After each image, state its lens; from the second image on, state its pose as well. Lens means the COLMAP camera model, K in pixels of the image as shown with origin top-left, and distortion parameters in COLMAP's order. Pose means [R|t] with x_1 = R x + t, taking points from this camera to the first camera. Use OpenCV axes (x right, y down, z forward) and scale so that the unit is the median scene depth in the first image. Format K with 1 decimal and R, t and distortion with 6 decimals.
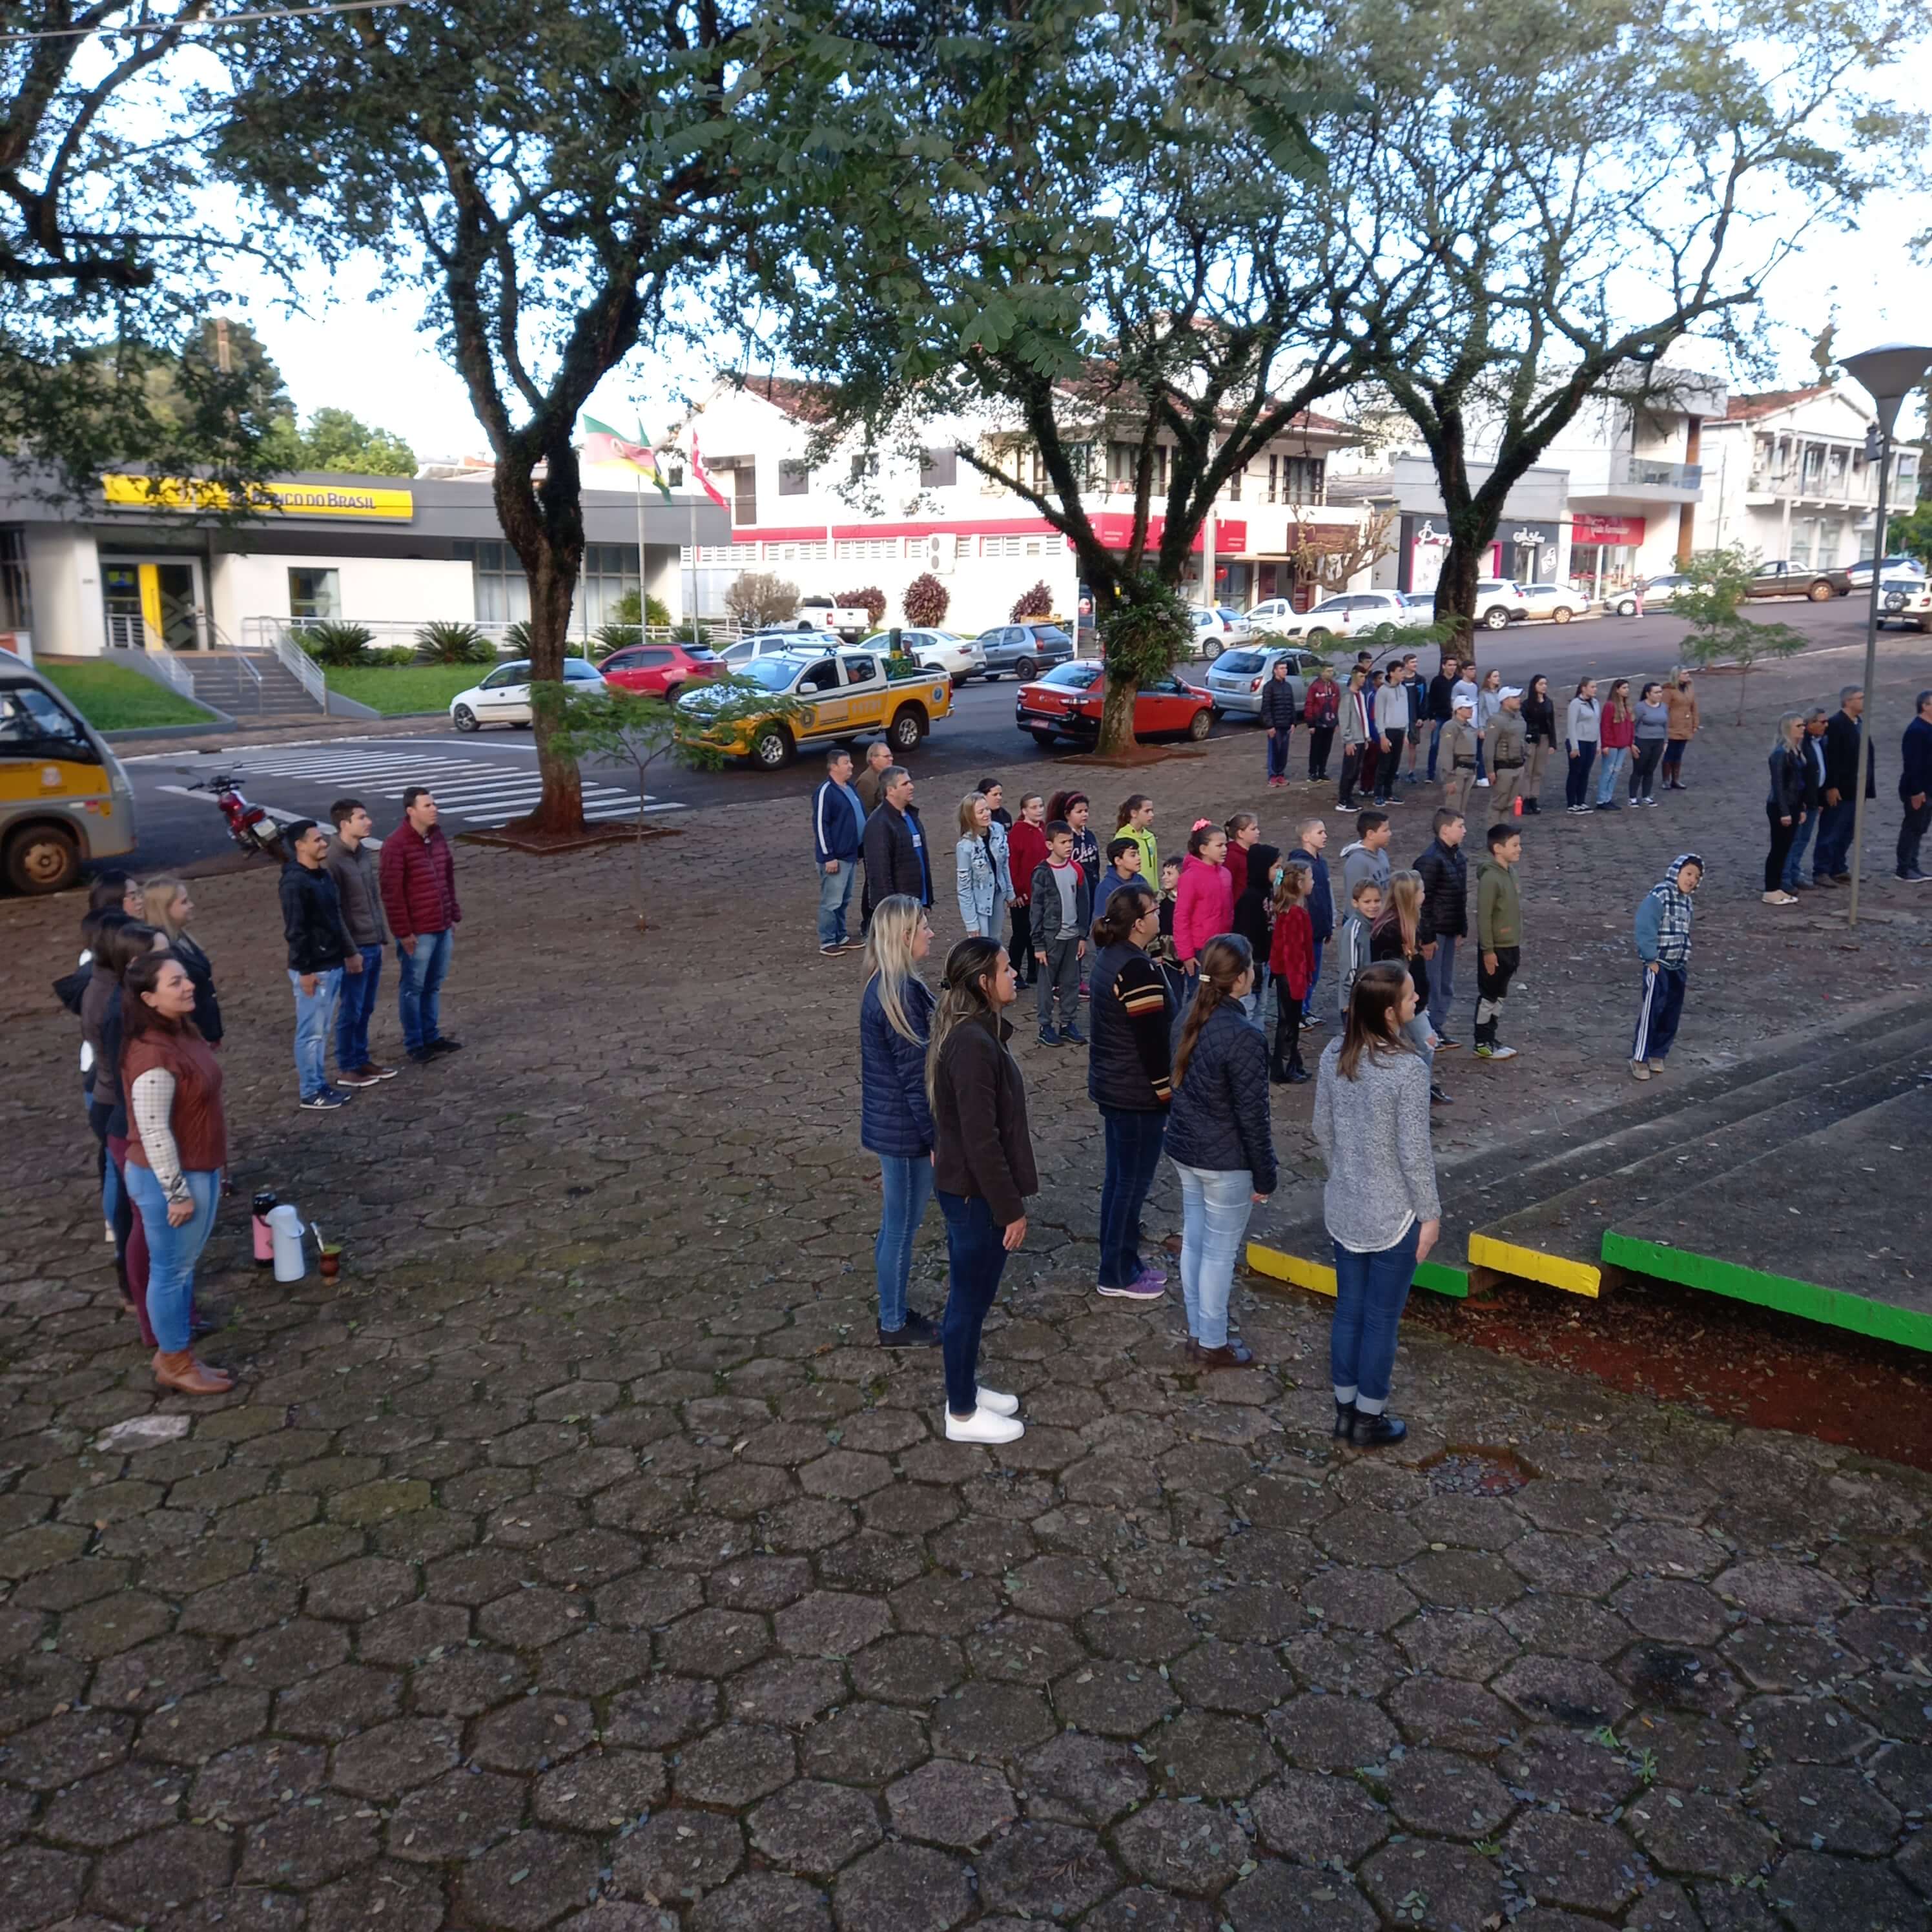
lens RADIAL K [[1894.4, 0, 966.0], [0, 1894.4, 966.0], [0, 0, 1]] dist [0.120138, -0.145852]
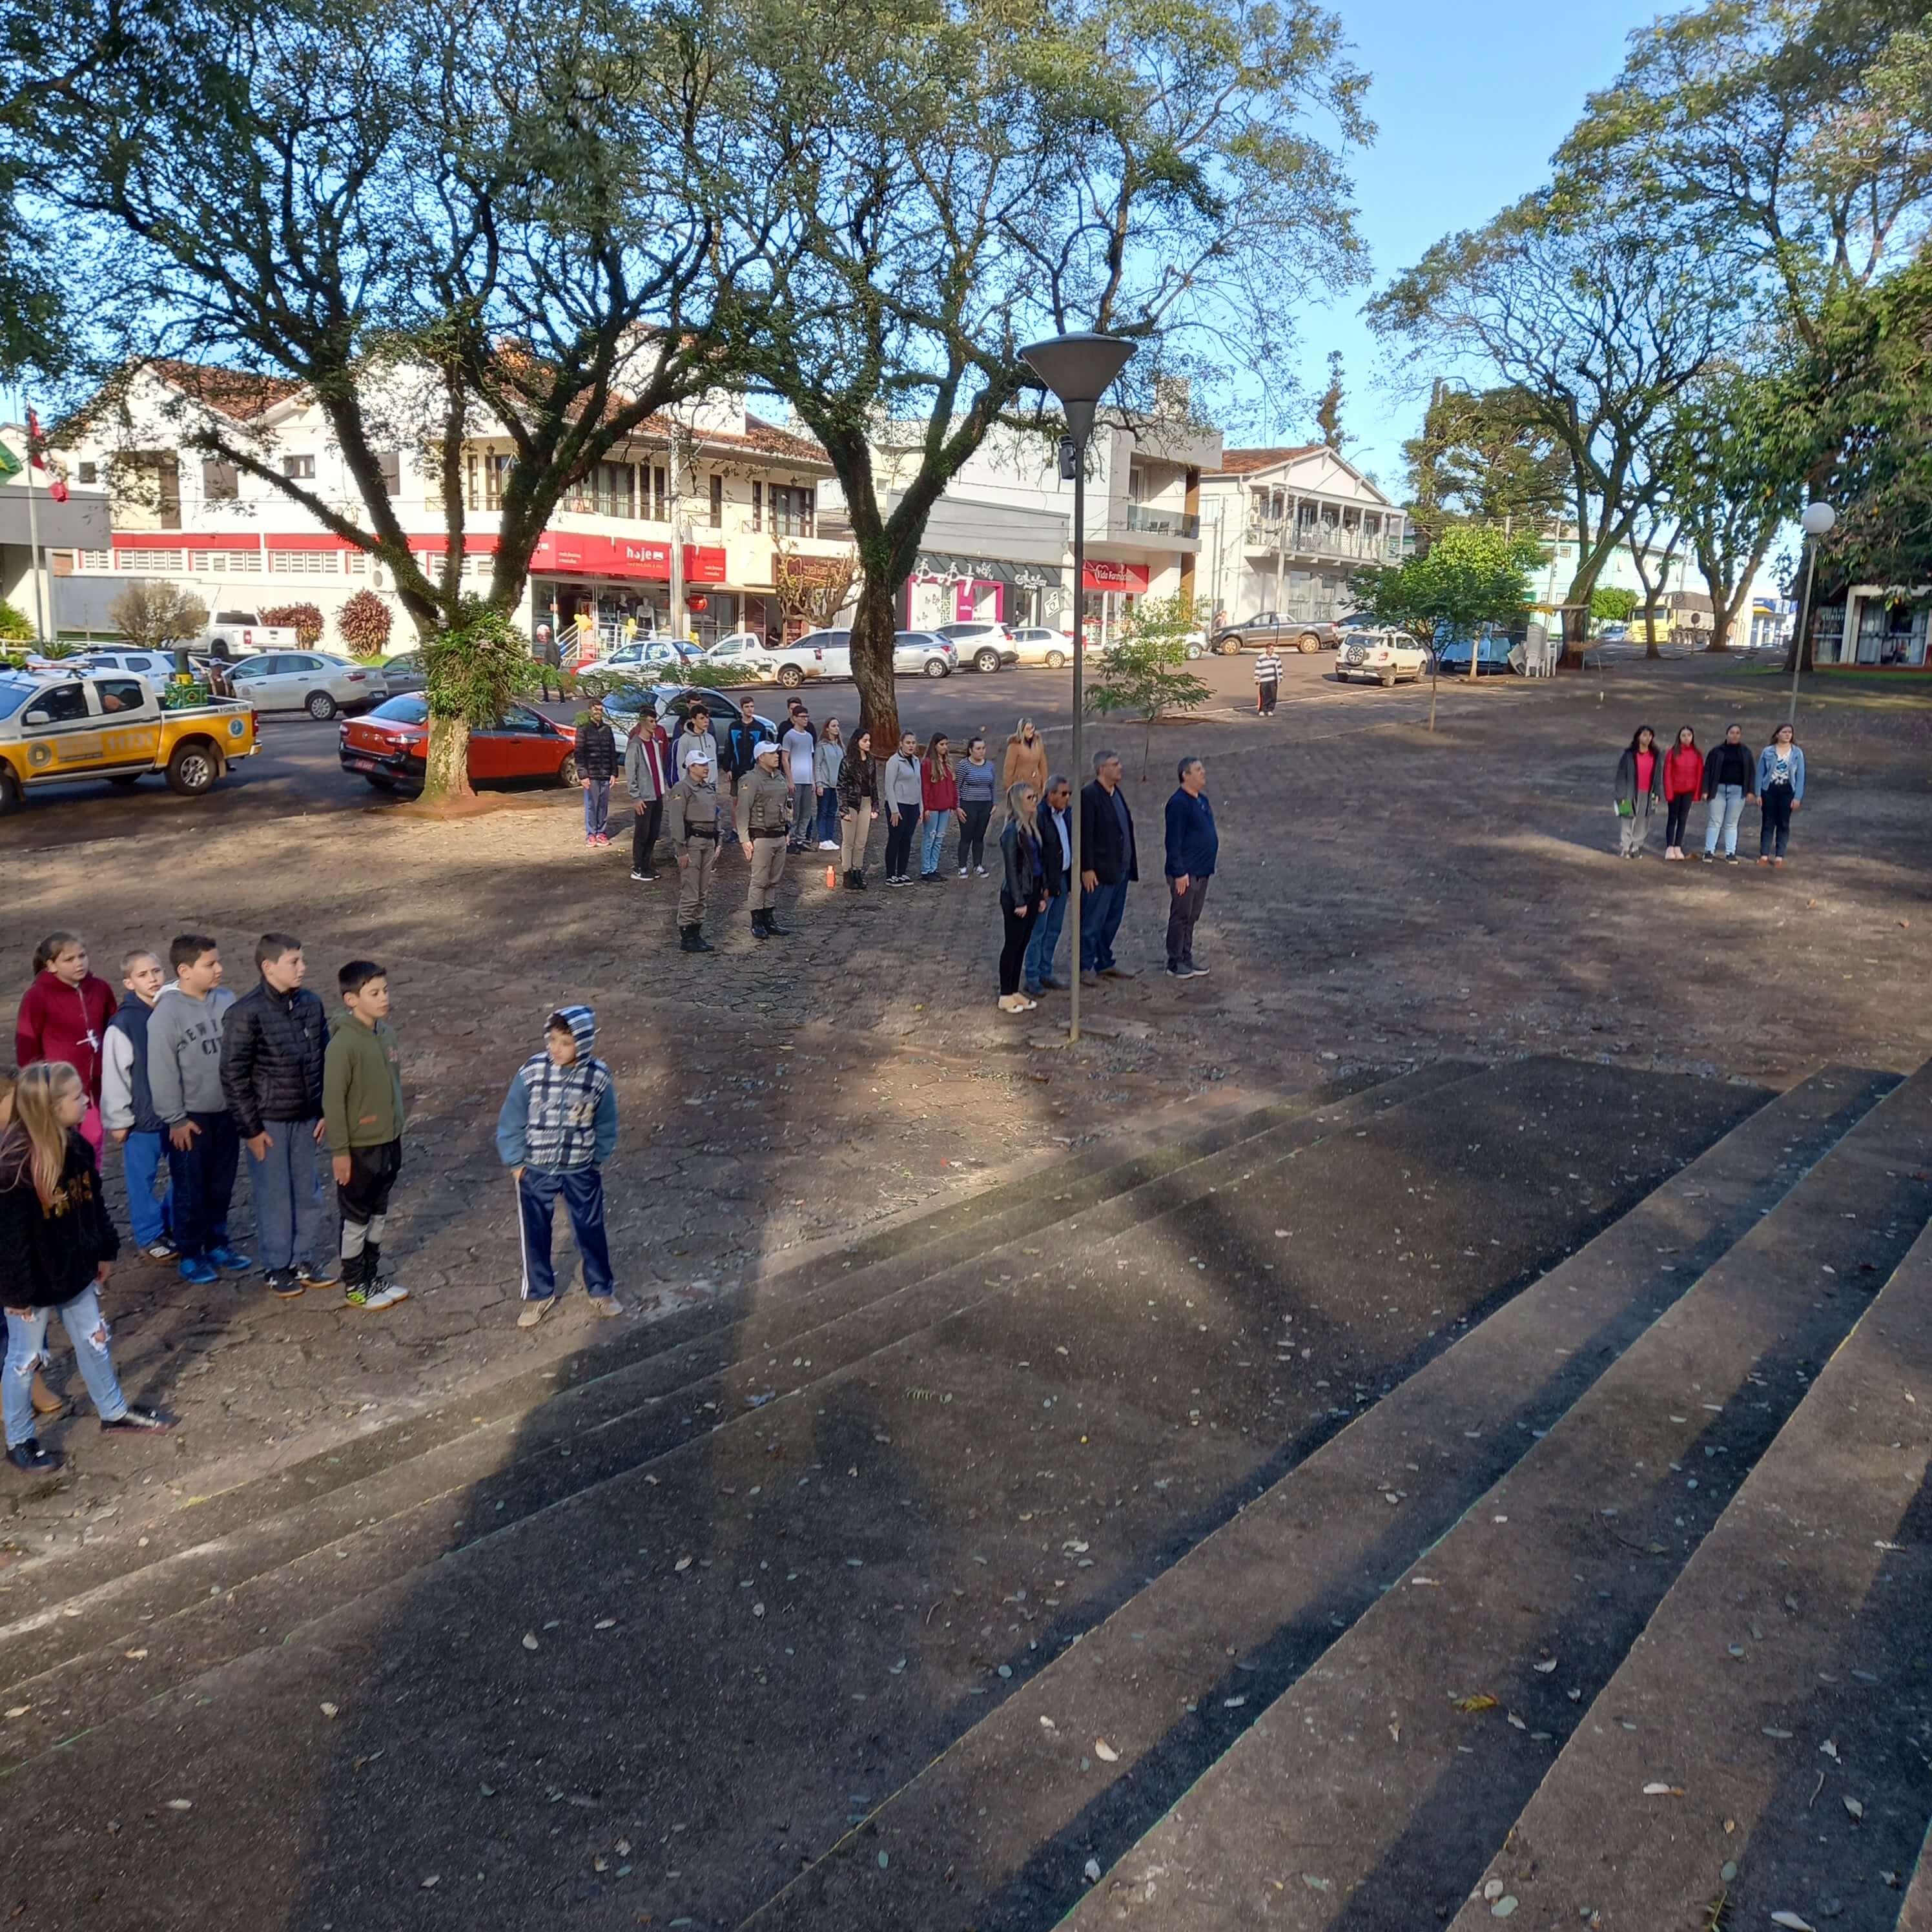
lens RADIAL K [[1894.4, 0, 966.0], [0, 1894.4, 966.0], [0, 0, 1]] dist [0.120138, -0.145852]
pose [[0.978785, -0.009974, 0.204648, 0.121667], [0.013399, 0.999792, -0.015358, -0.020545], [-0.204452, 0.017774, 0.978715, 0.105349]]
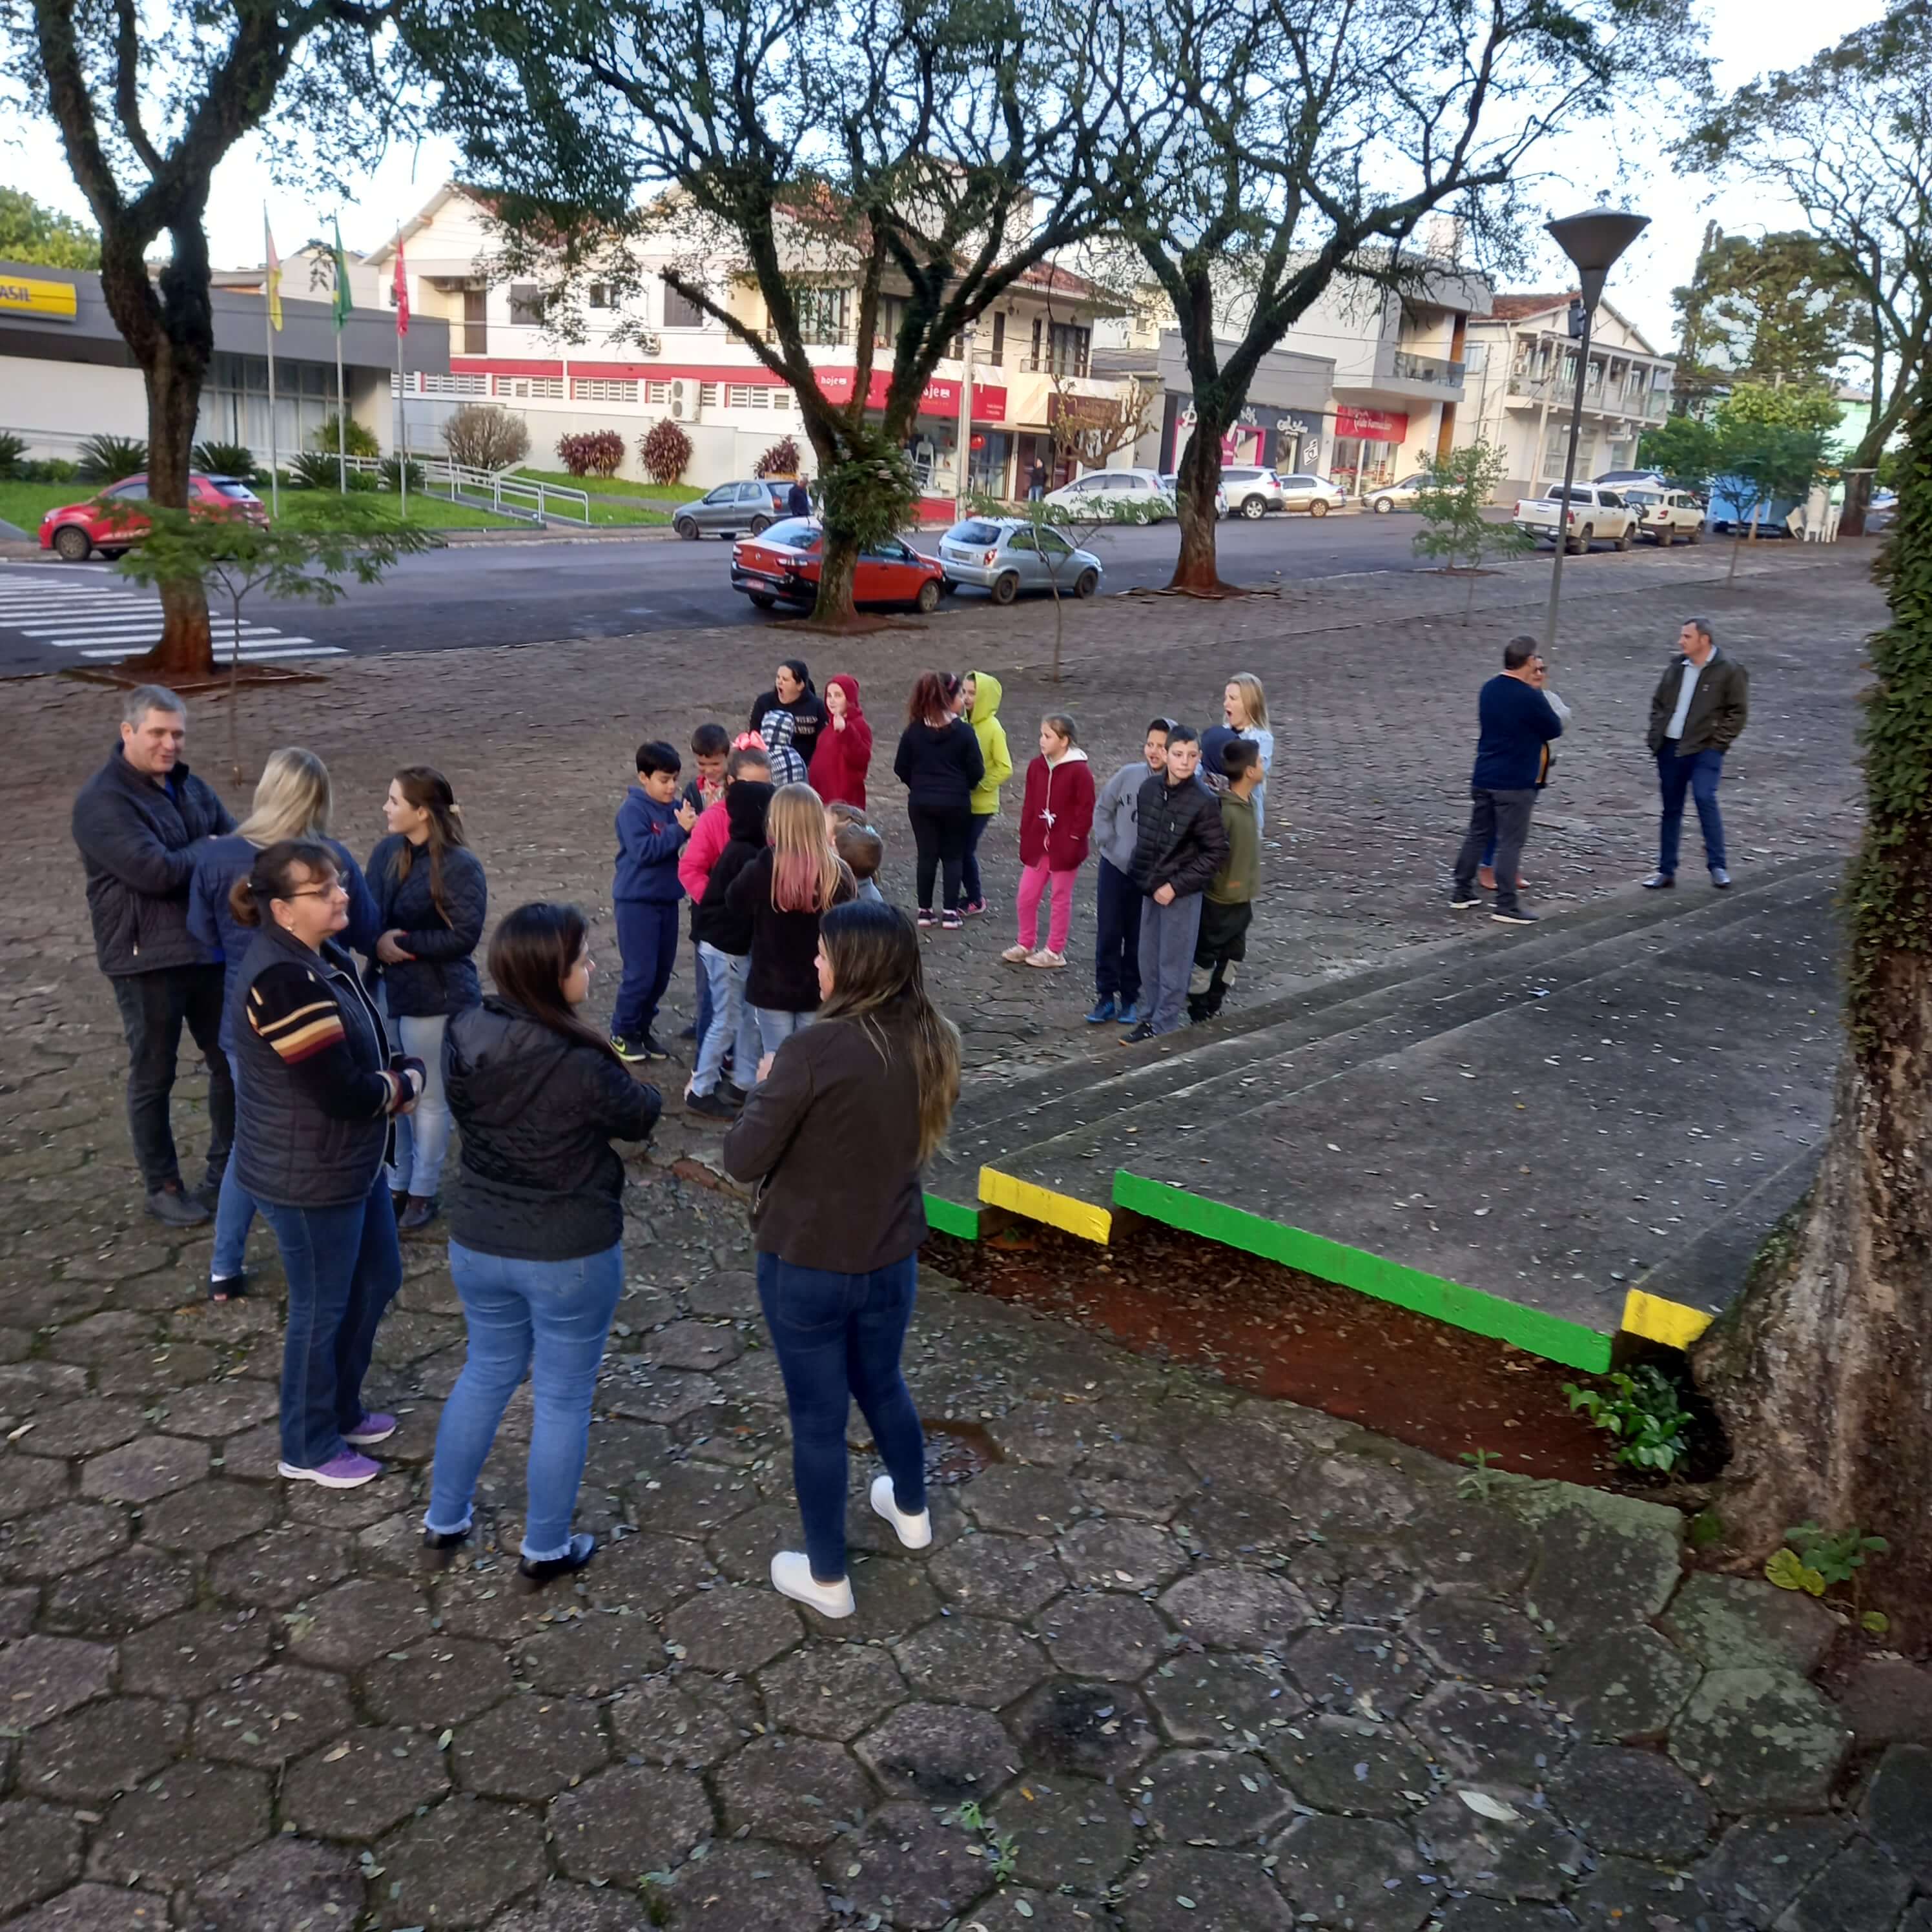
lens RADIAL K [[1914.3, 0, 968.3], [0, 1914.3, 997.8], [0, 0, 1]] dist [0.097362, -0.087060]
pose [[0.992185, 0.026350, 0.121964, 0.031144], [-0.035737, 0.996510, 0.075431, -0.000238], [-0.119551, -0.079200, 0.989664, 0.031850]]
